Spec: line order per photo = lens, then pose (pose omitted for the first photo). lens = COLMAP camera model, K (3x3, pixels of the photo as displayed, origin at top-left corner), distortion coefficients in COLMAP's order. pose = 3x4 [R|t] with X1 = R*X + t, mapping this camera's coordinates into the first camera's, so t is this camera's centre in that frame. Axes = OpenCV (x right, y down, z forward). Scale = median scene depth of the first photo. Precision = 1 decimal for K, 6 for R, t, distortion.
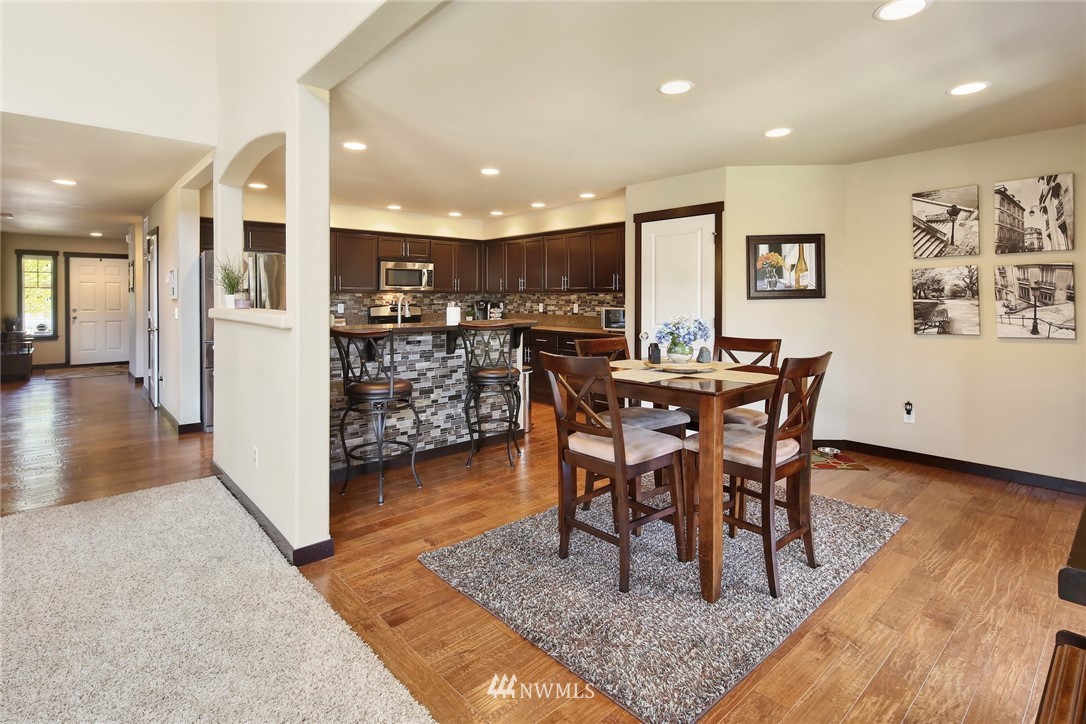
lens RADIAL K [[539.9, 0, 541.5], [0, 539.9, 301.5], [0, 0, 1]] dist [0.010964, -0.003278]
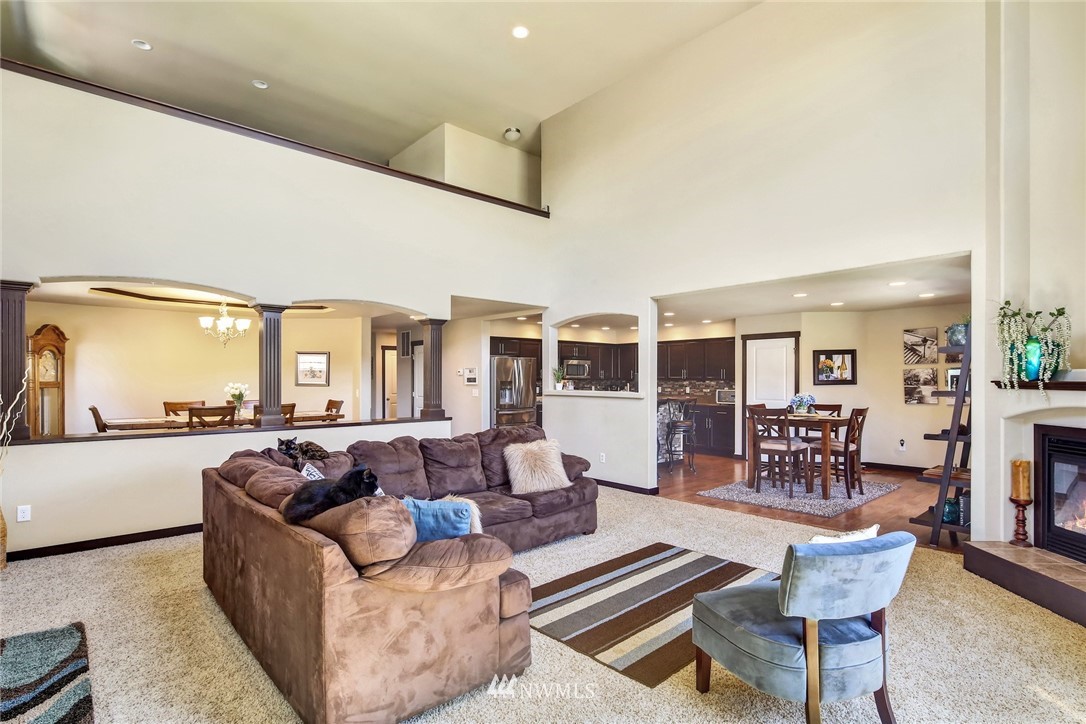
lens RADIAL K [[539.9, 0, 543.3], [0, 539.9, 380.7], [0, 0, 1]] dist [0.010964, -0.003278]
pose [[0.999988, 0.000344, 0.004873, -0.590325], [-0.000320, 0.999988, -0.004811, -0.010985], [-0.004875, 0.004809, 0.999977, -0.895460]]
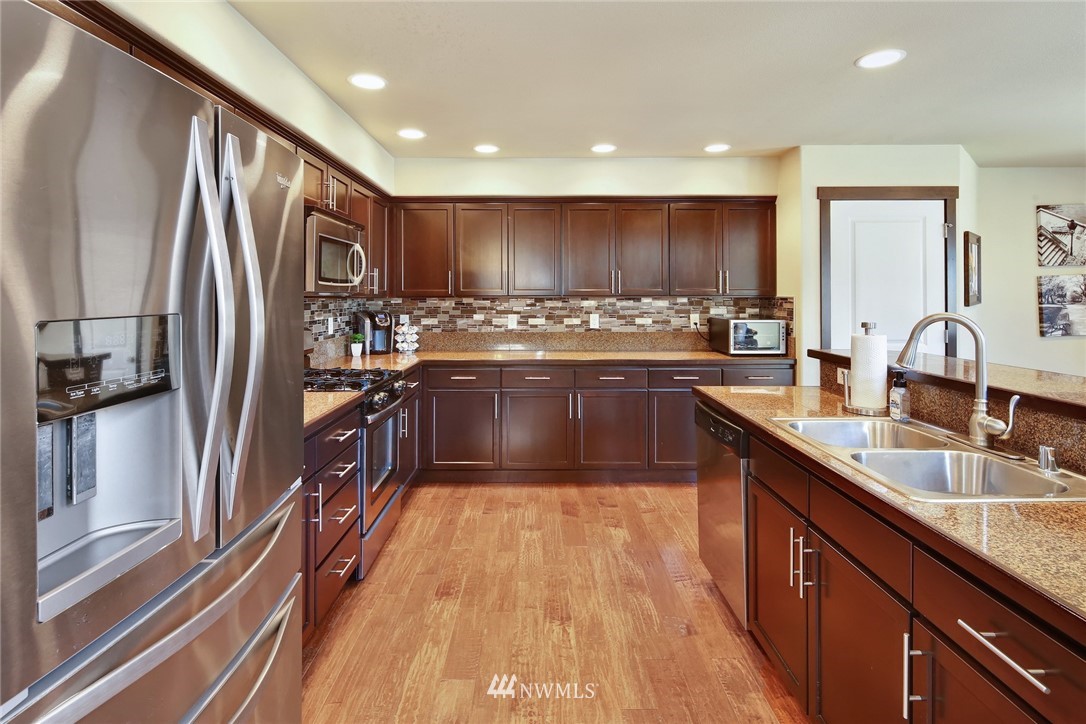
lens RADIAL K [[539.9, 0, 535.1], [0, 539.9, 299.9], [0, 0, 1]] dist [0.010964, -0.003278]
pose [[0.671853, -0.000498, 0.740684, -0.772835], [0.009737, 0.999919, -0.008161, -0.013870], [-0.740620, 0.012695, 0.671804, 1.019287]]
